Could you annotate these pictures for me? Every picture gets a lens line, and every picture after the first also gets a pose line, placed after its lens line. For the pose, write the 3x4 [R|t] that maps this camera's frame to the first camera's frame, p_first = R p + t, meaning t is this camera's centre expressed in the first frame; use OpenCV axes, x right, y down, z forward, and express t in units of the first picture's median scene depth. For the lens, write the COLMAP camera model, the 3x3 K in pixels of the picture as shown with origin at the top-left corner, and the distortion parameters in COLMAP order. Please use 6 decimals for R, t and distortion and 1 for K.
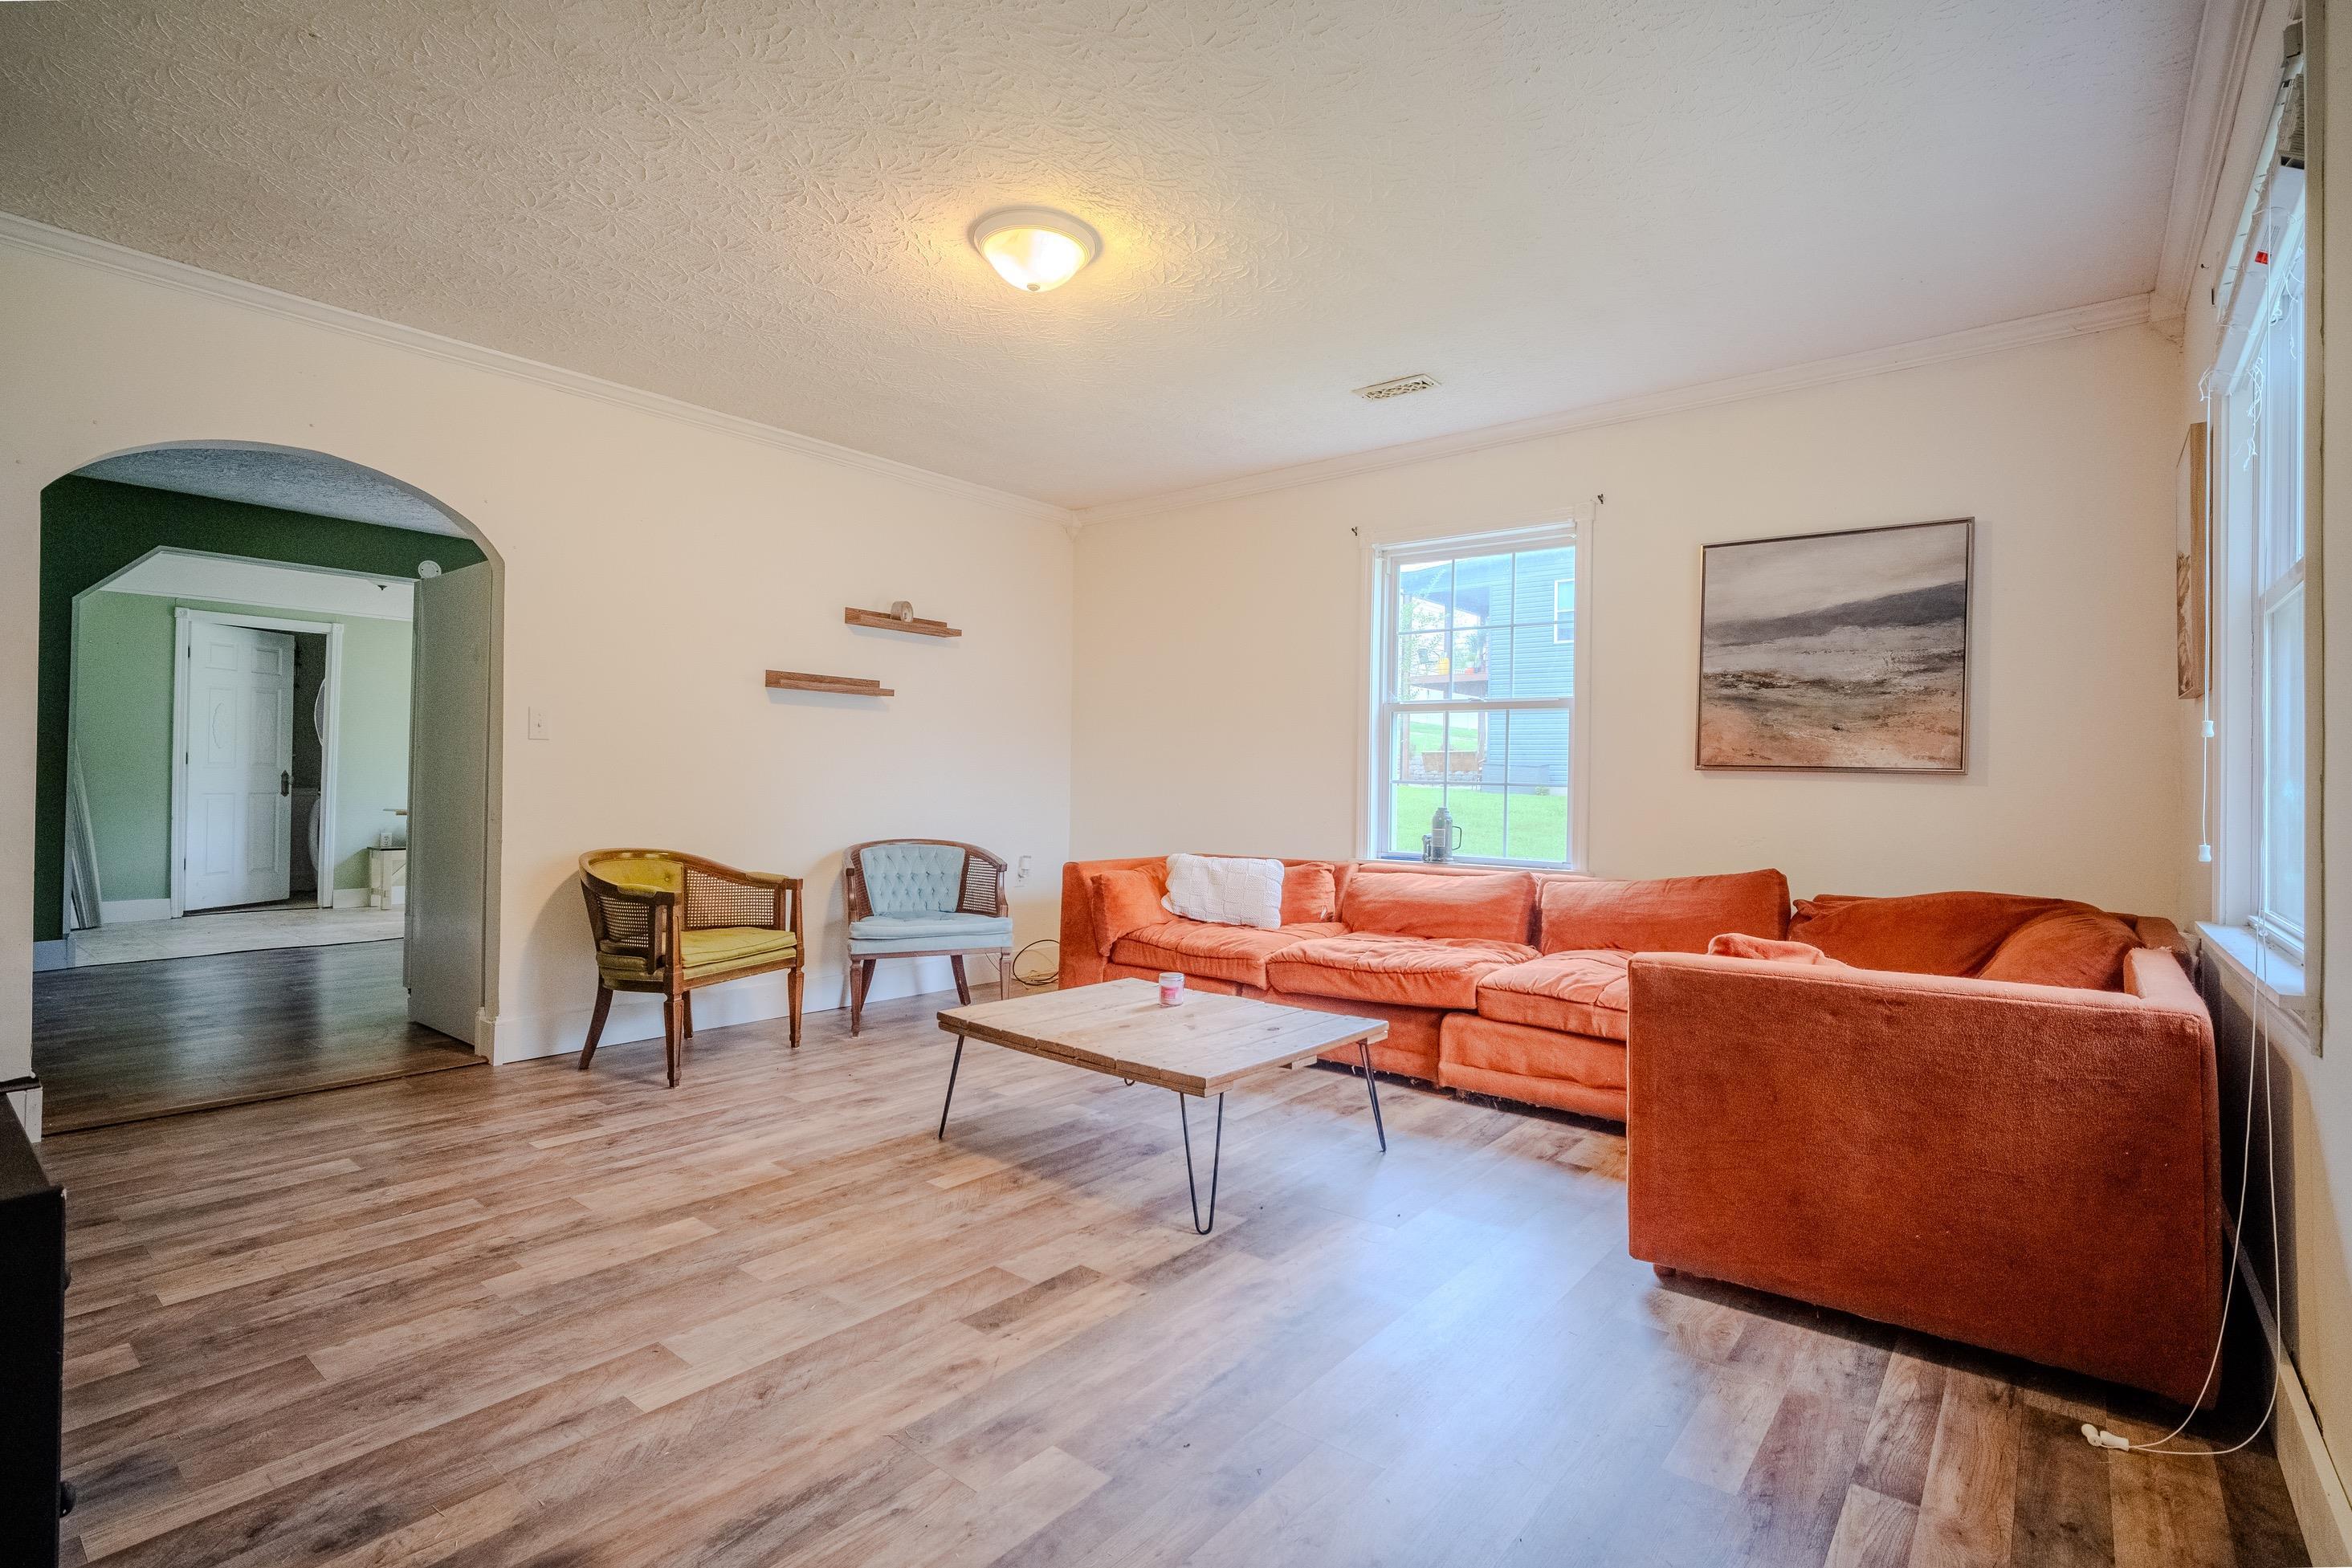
lens RADIAL K [[1093.0, 0, 1172.5], [0, 1093.0, 777.8], [0, 0, 1]] dist [-0.014756, 0.007542]
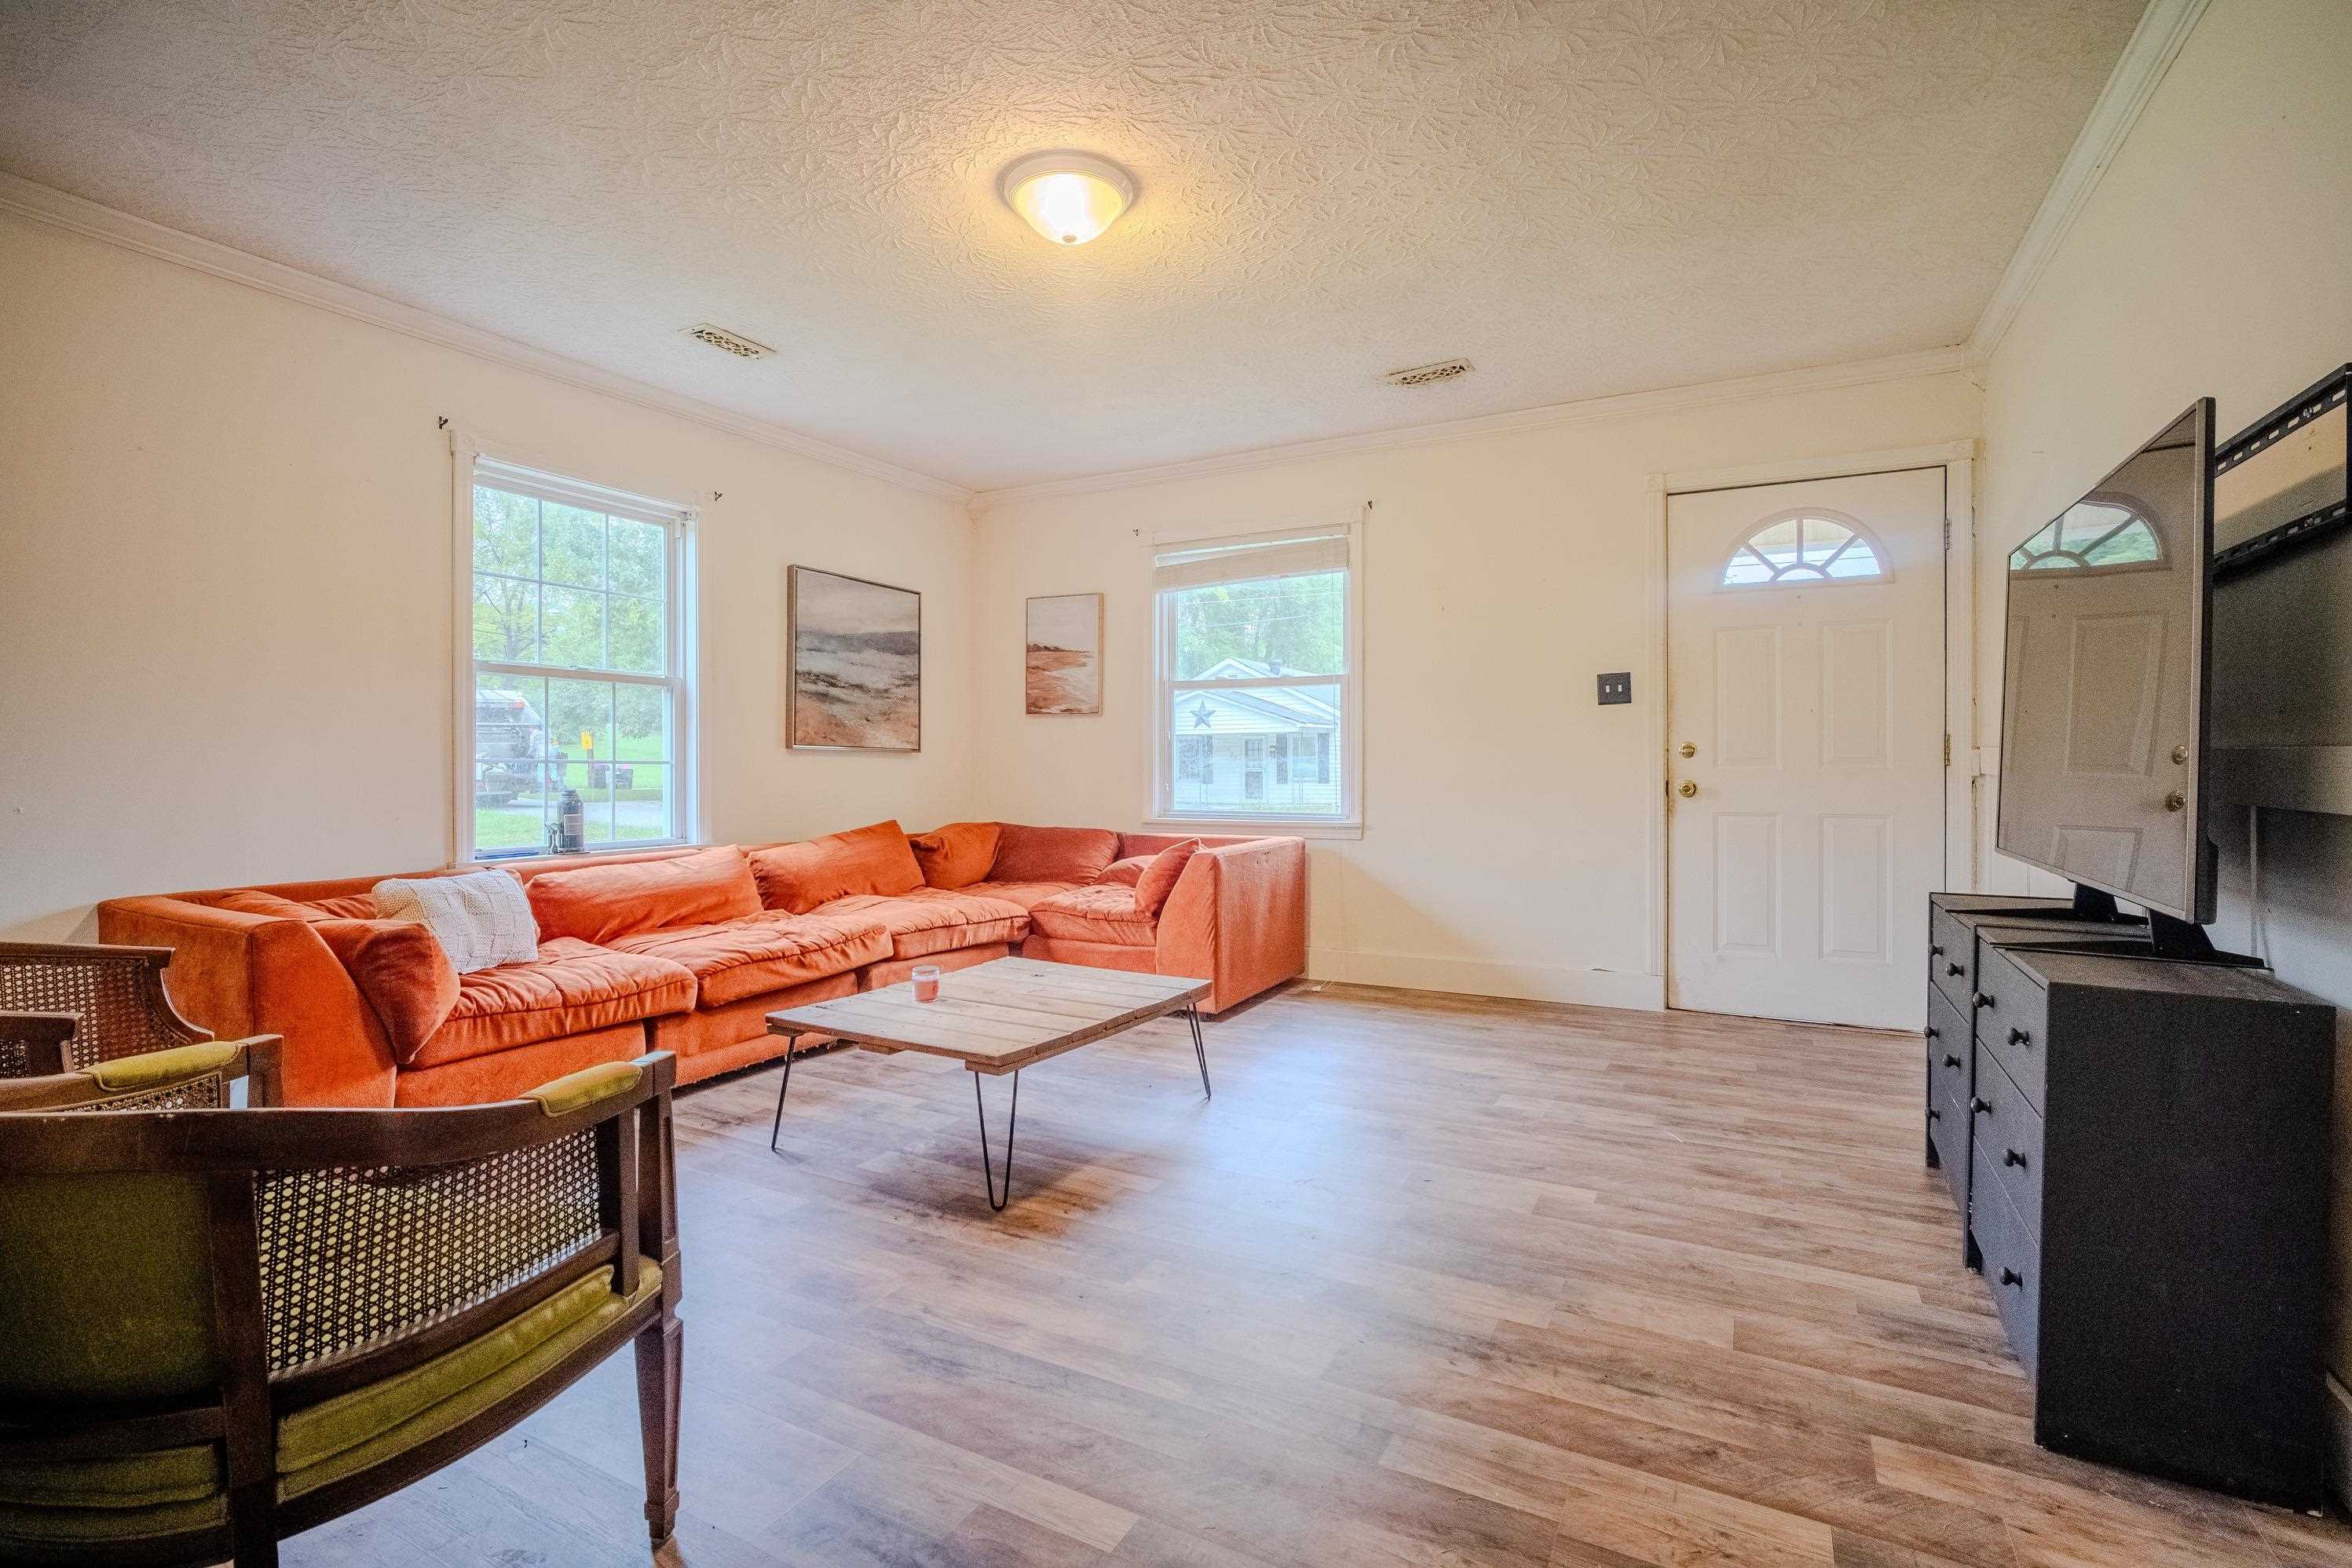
lens RADIAL K [[1093.0, 0, 1166.6], [0, 1093.0, 782.8], [0, 0, 1]] dist [-0.014756, 0.007542]
pose [[-0.186096, -0.028129, 0.982129, -0.927536], [-0.010597, 0.999589, 0.026621, -0.005656], [-0.982474, -0.005453, -0.186318, 0.945233]]
